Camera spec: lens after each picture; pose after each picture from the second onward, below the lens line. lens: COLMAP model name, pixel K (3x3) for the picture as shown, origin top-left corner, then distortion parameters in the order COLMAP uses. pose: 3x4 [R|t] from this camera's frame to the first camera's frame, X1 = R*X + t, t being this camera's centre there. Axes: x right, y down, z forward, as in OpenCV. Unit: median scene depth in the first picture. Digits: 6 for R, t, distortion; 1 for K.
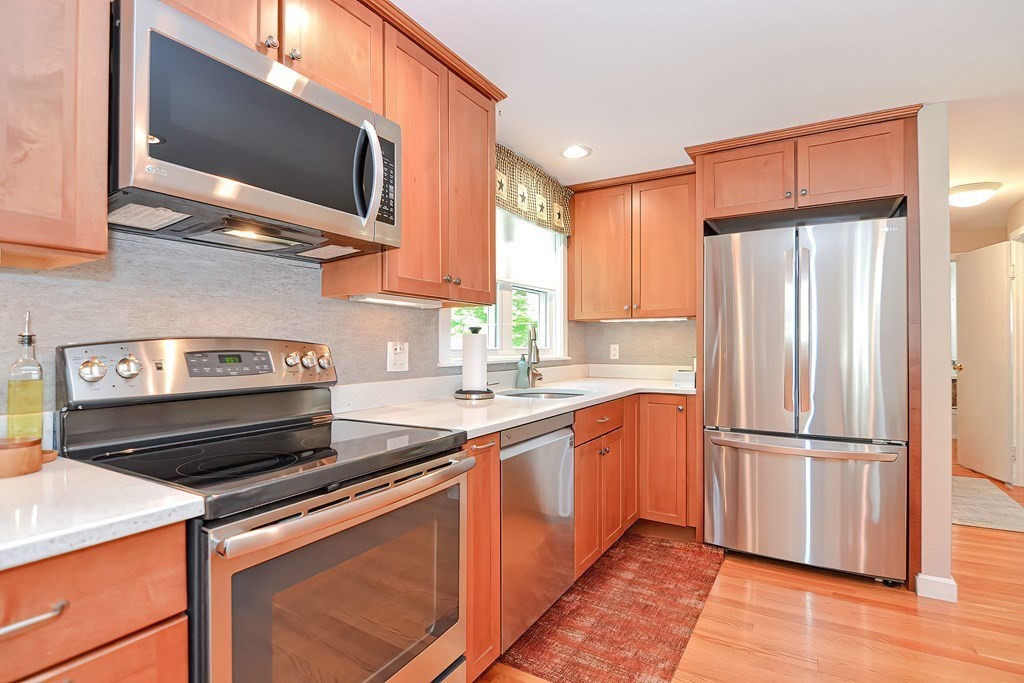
lens RADIAL K [[507.0, 0, 521.9], [0, 507.0, 336.4], [0, 0, 1]] dist [-0.005584, -0.002692]
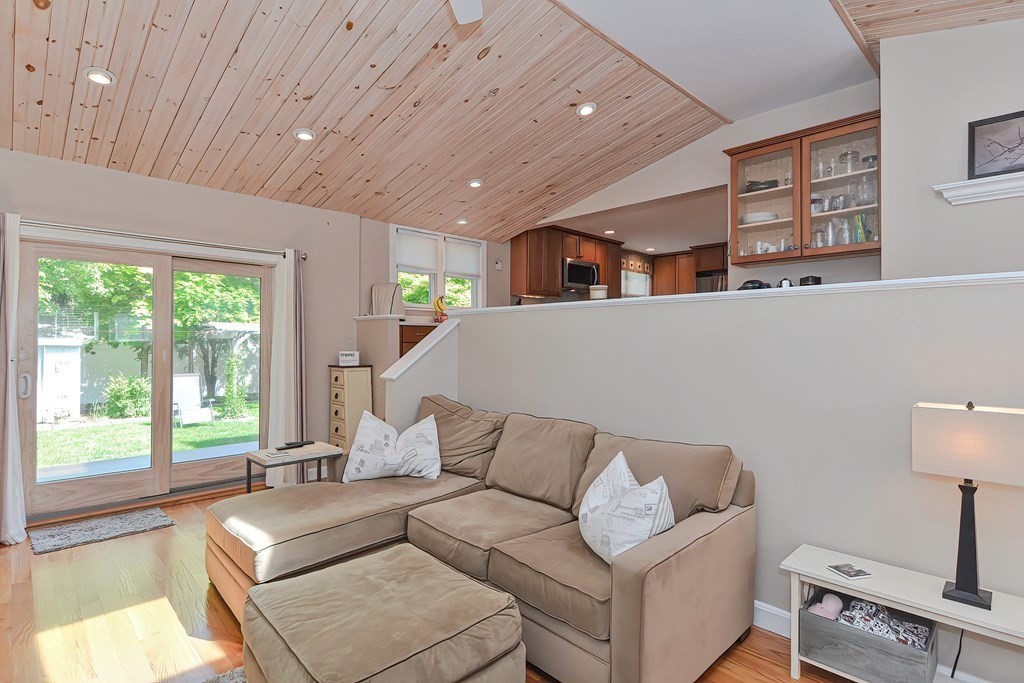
lens RADIAL K [[507.0, 0, 513.1], [0, 507.0, 344.0], [0, 0, 1]] dist [-0.005584, -0.002692]
pose [[0.964866, 0.008368, -0.262610, 0.144999], [-0.003912, 0.999839, 0.017487, 0.157252], [0.262715, -0.015845, 0.964743, -2.510117]]
